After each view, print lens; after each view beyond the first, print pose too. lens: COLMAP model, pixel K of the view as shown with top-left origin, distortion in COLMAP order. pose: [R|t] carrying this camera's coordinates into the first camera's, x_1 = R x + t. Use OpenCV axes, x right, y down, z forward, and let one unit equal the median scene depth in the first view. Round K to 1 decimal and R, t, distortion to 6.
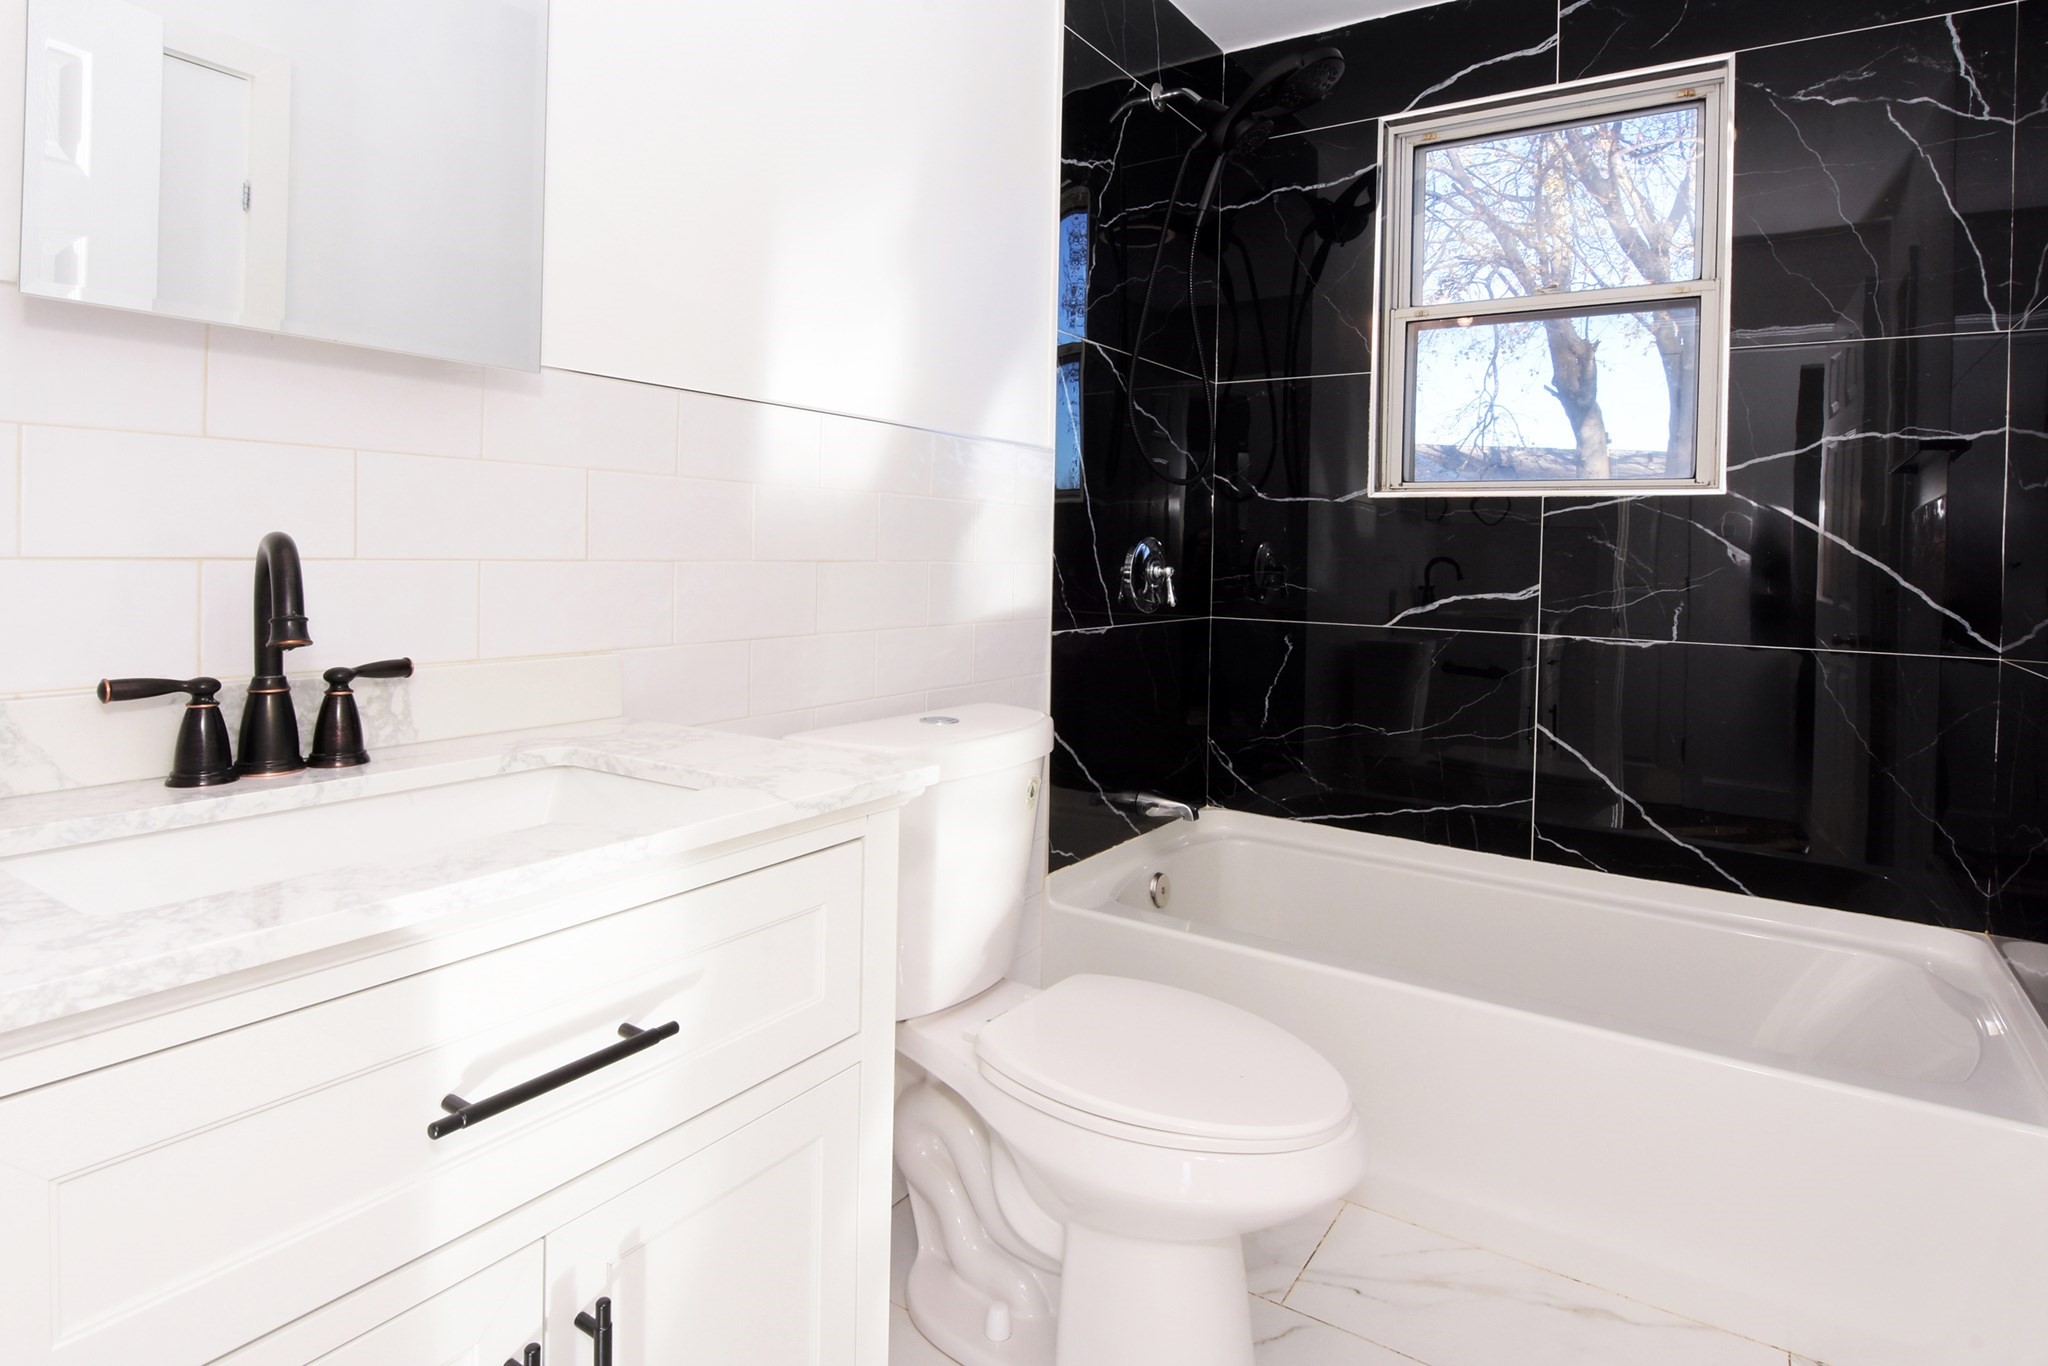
lens RADIAL K [[1115.9, 0, 1022.7], [0, 1115.9, 564.1], [0, 0, 1]] dist [0.008083, -0.019143]
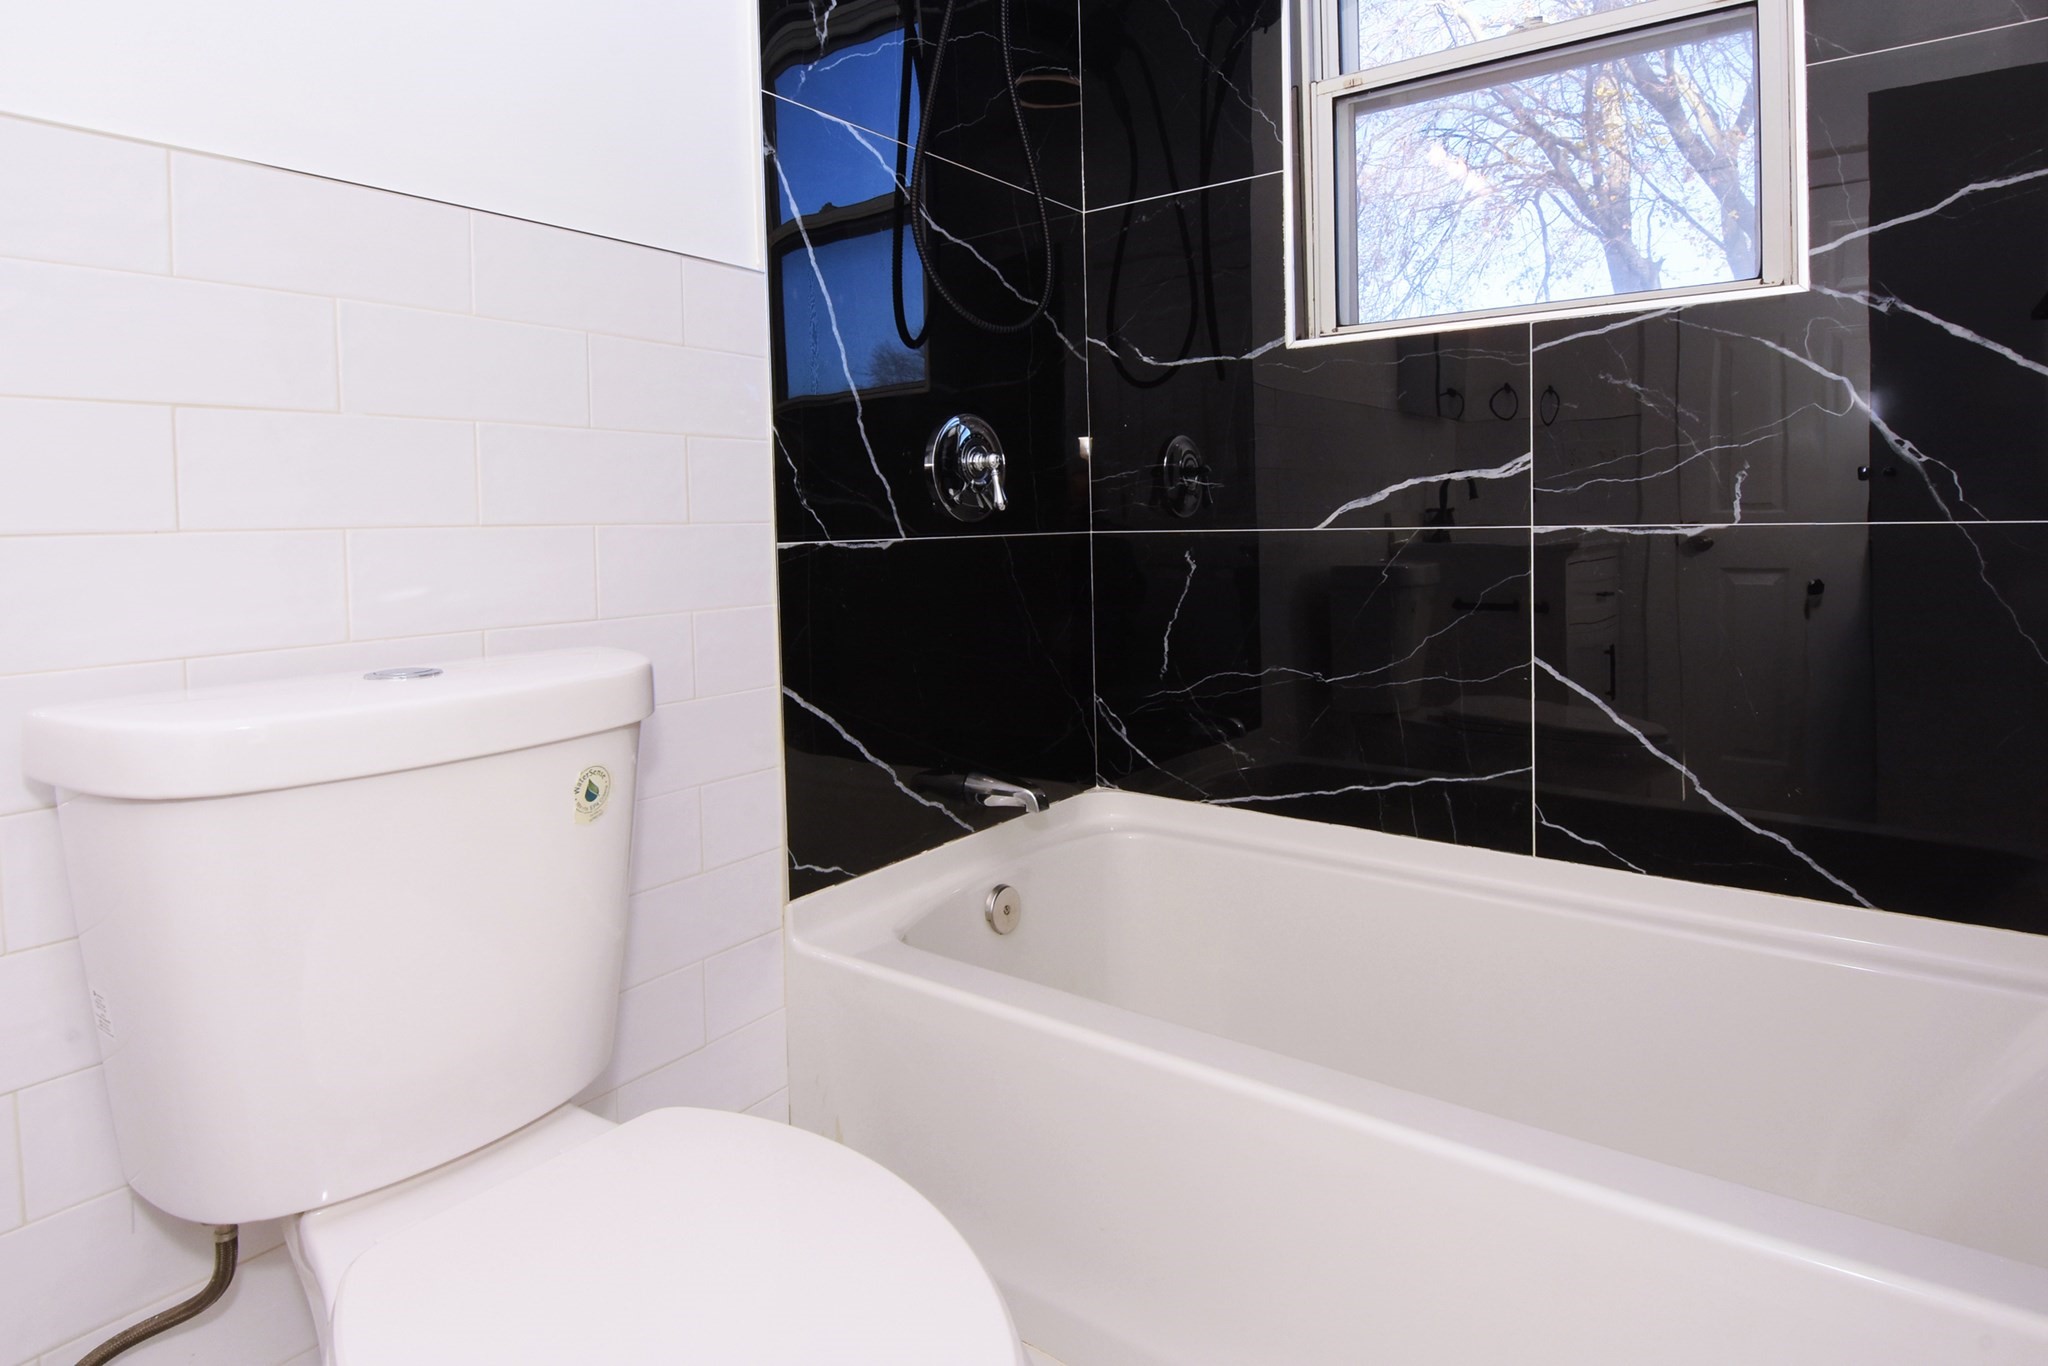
lens RADIAL K [[1124.0, 0, 1011.0], [0, 1124.0, 546.8], [0, 0, 1]] dist [0.011065, -0.020368]
pose [[0.997469, -0.040837, -0.058203, 0.180065], [0.041544, 0.999076, 0.010990, 0.053434], [0.057700, -0.013380, 0.998244, 0.288706]]
